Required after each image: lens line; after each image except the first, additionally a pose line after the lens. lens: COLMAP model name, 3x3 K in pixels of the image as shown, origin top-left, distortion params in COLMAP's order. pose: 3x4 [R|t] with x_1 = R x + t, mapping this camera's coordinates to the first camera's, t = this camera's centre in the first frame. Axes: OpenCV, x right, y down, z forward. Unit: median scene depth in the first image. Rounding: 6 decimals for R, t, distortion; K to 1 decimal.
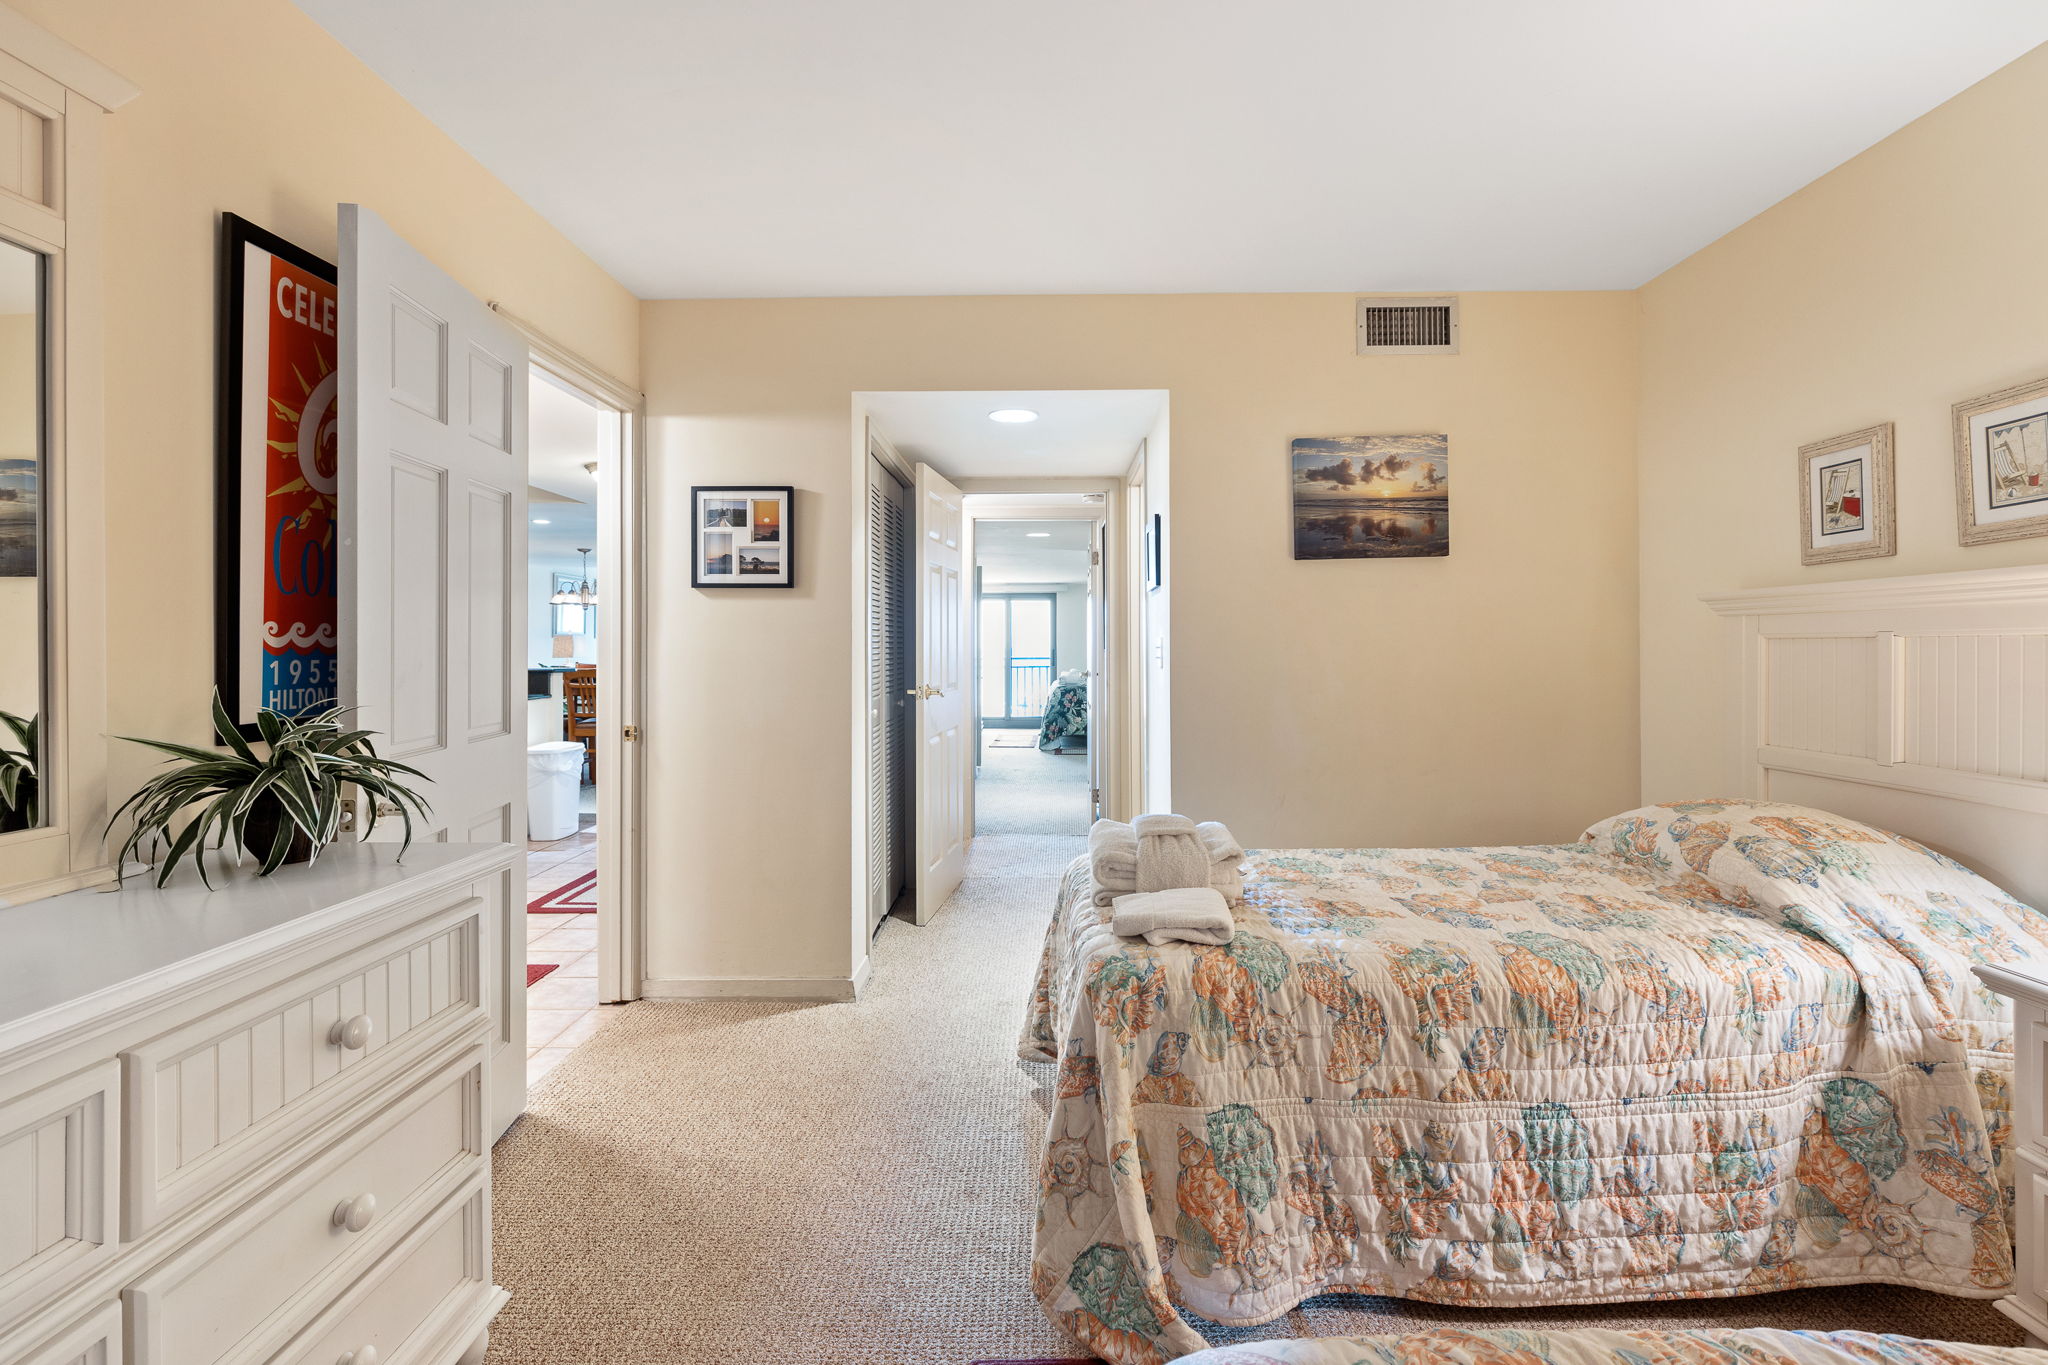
lens RADIAL K [[915.0, 0, 1031.4], [0, 915.0, 669.2], [0, 0, 1]] dist [0.002118, -0.000014]
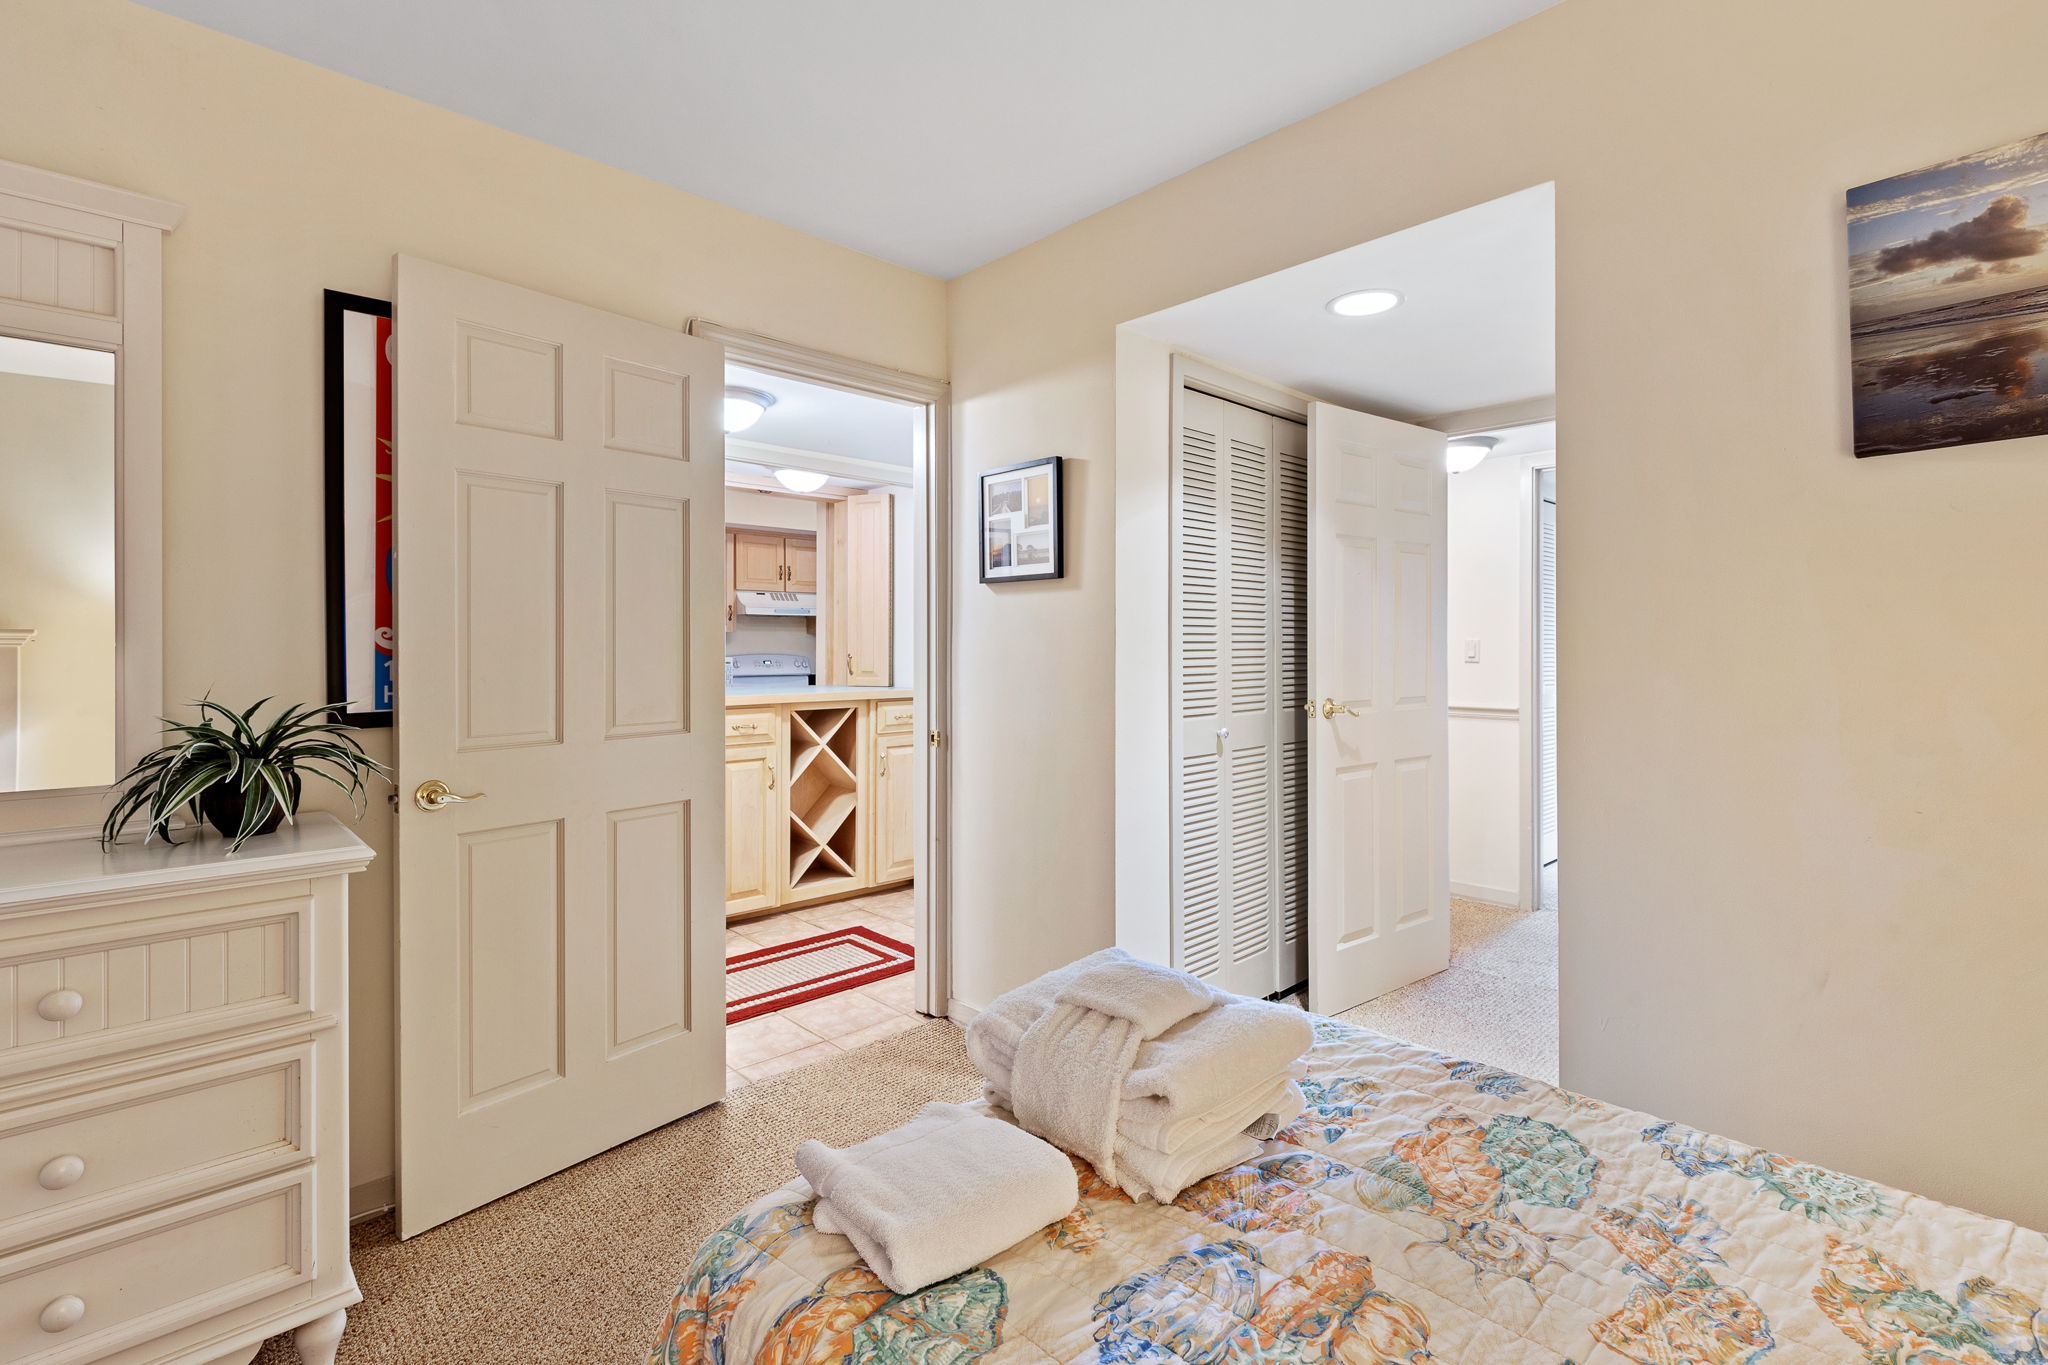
lens RADIAL K [[922.5, 0, 1029.6], [0, 922.5, 662.6], [0, 0, 1]] dist [0.005182, -0.004537]
pose [[0.712895, 0.012624, -0.701157, 0.314769], [-0.017533, 0.999846, 0.000175, -0.011174], [0.701052, 0.012169, 0.713007, 0.384712]]
